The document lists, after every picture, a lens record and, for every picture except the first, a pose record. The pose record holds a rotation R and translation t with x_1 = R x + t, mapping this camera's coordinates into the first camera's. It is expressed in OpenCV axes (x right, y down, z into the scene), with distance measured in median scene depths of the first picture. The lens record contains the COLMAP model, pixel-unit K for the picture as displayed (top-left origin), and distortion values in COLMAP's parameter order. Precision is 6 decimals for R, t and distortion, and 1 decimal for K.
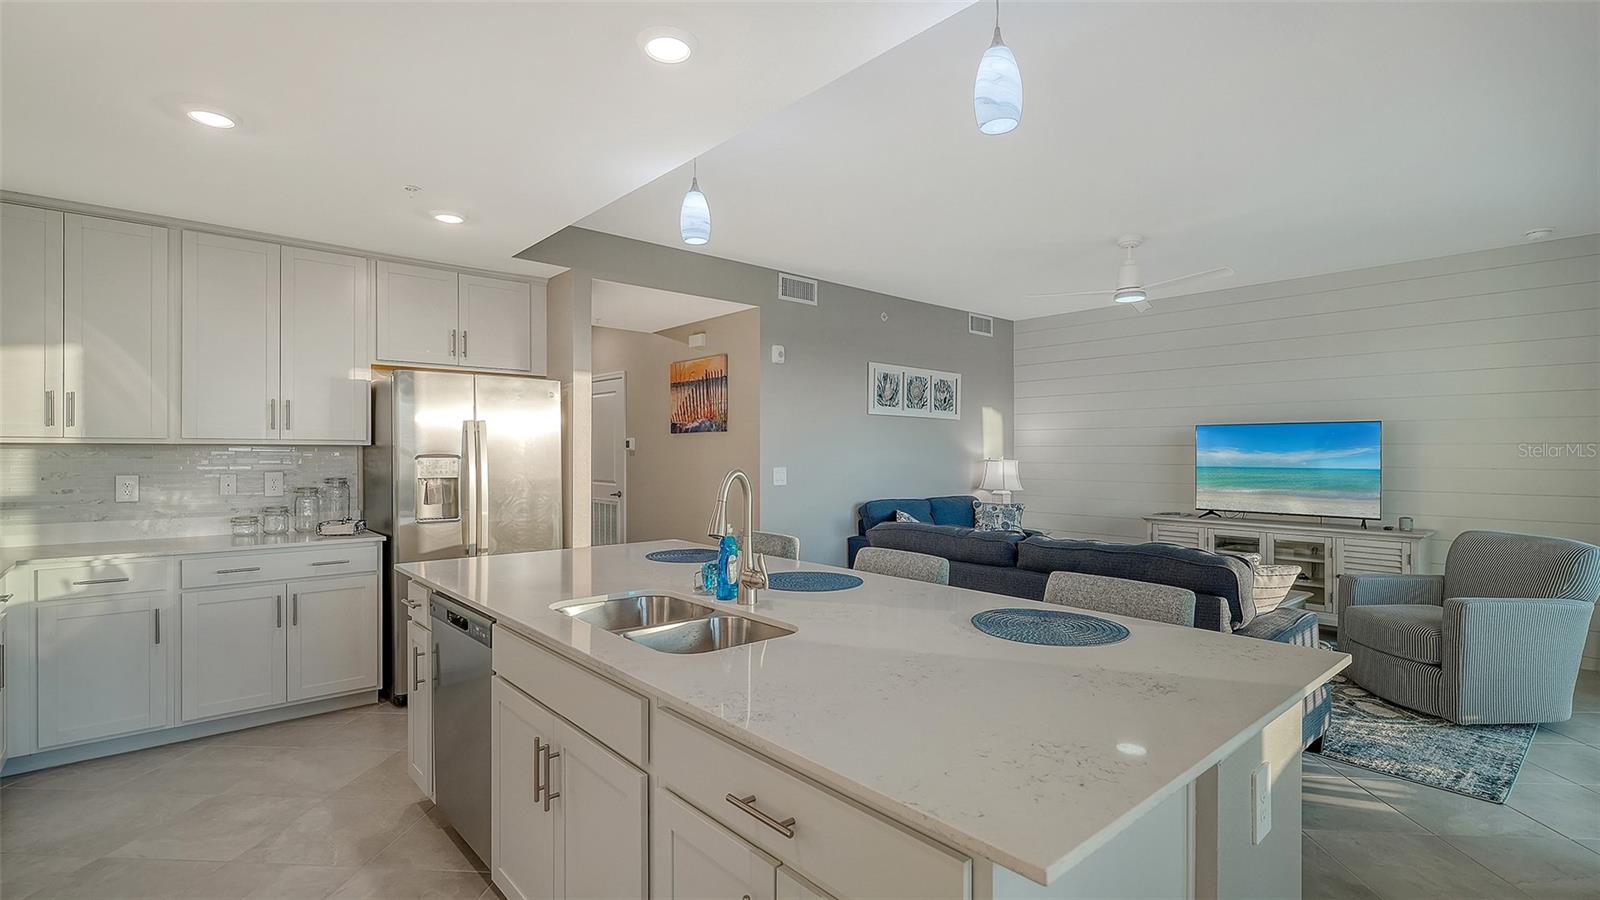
lens RADIAL K [[724.0, 0, 798.6], [0, 724.0, 456.7], [0, 0, 1]] dist [-0.003900, -0.000500]
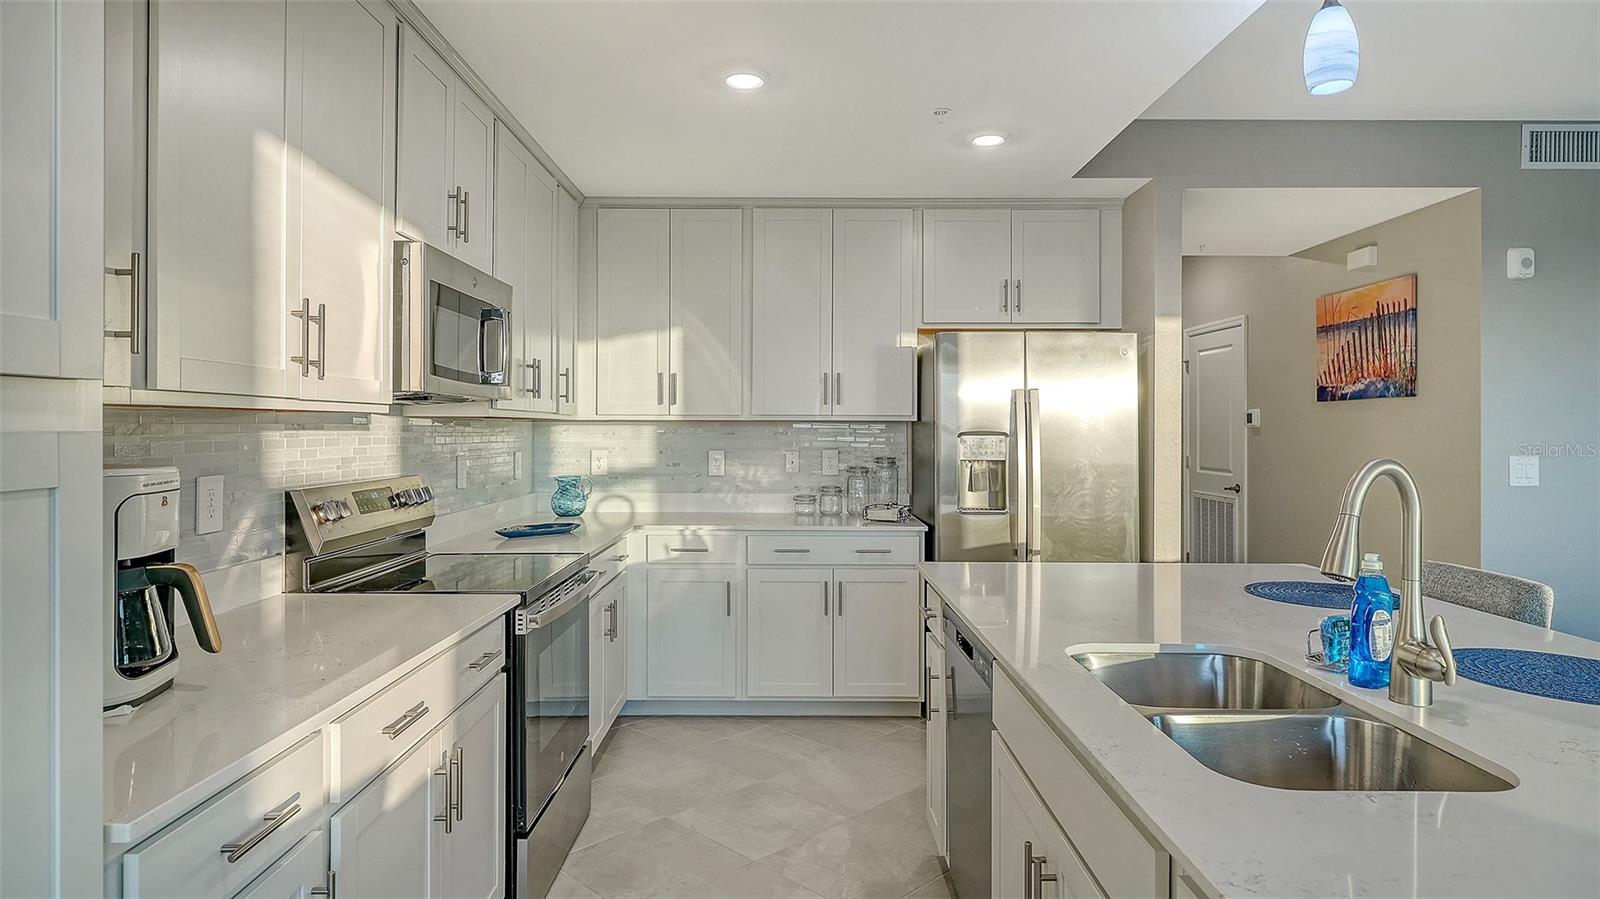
lens RADIAL K [[878.0, 0, 810.7], [0, 878.0, 430.9], [0, 0, 1]] dist [0.005720, -0.003156]
pose [[0.749477, 0.002296, -0.662027, 0.020086], [-0.006126, 0.999975, -0.003467, 0.000886], [0.662002, 0.006654, 0.749472, 0.129812]]
